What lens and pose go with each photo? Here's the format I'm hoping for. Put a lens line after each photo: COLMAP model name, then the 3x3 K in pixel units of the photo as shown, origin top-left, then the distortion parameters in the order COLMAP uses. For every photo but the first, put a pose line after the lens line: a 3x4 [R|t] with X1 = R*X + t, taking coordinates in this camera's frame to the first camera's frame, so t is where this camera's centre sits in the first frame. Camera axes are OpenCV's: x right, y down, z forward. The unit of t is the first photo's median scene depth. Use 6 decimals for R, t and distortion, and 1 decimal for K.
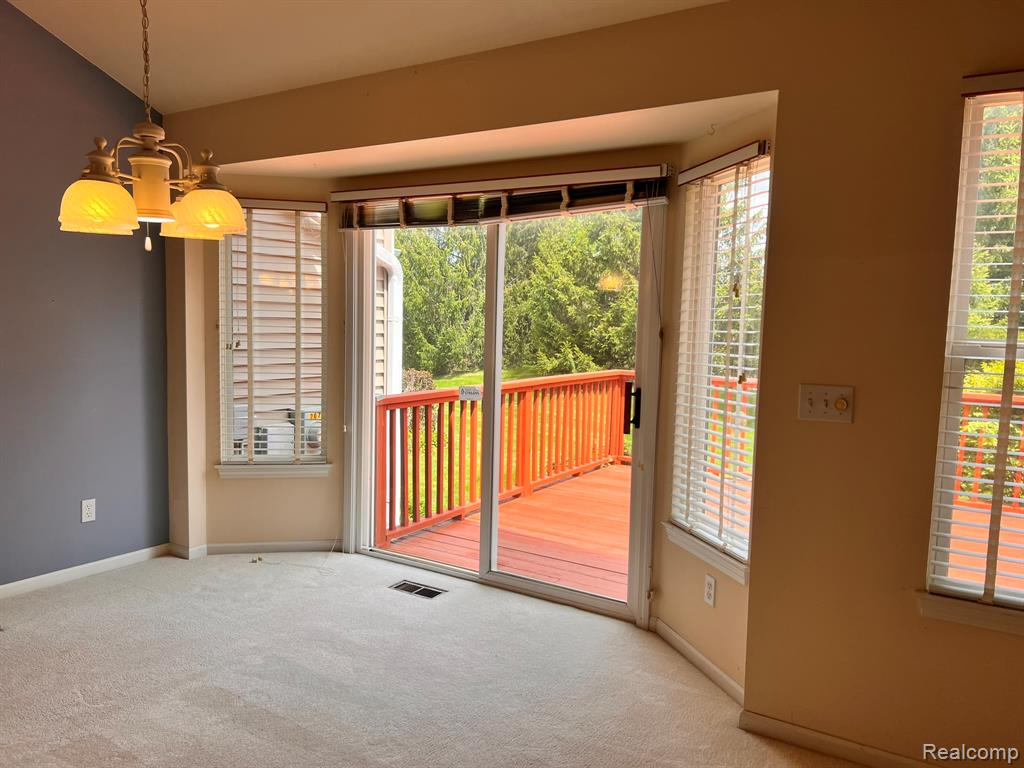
lens RADIAL K [[779.8, 0, 509.3], [0, 779.8, 385.9], [0, 0, 1]] dist [0.044184, -0.035244]
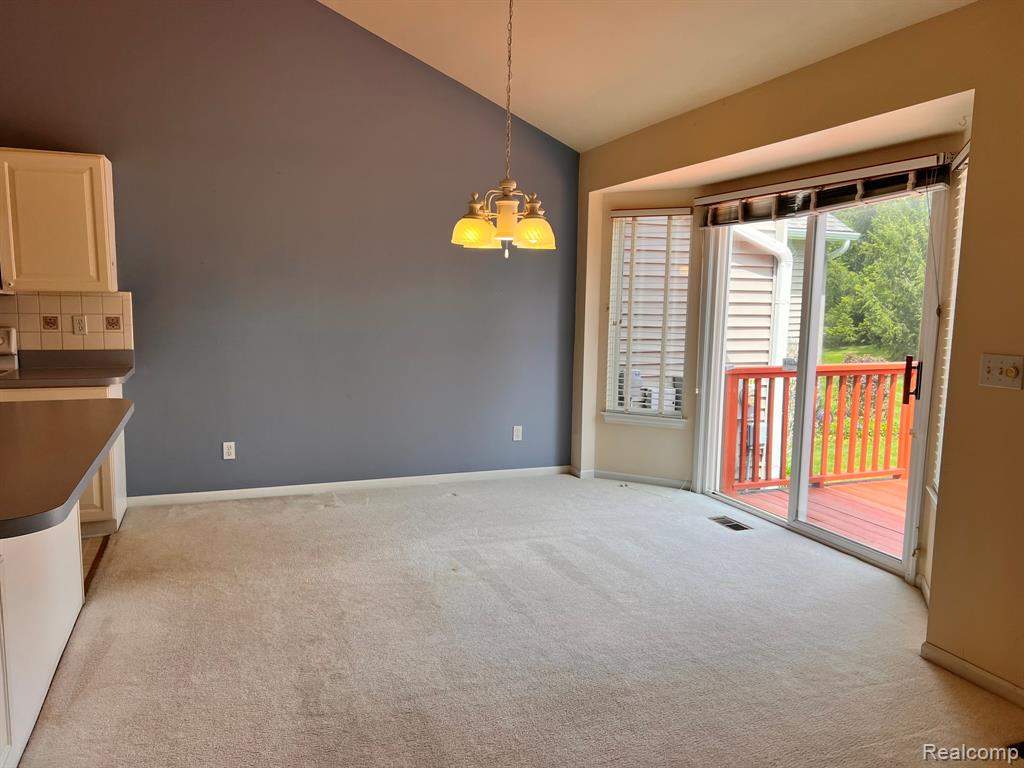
lens RADIAL K [[779.8, 0, 514.5], [0, 779.8, 387.1], [0, 0, 1]] dist [0.044184, -0.035244]
pose [[0.807641, 0.059361, -0.586679, 0.320100], [-0.049915, 0.998231, 0.032289, 0.027084], [0.587558, 0.003206, 0.809176, -0.185034]]
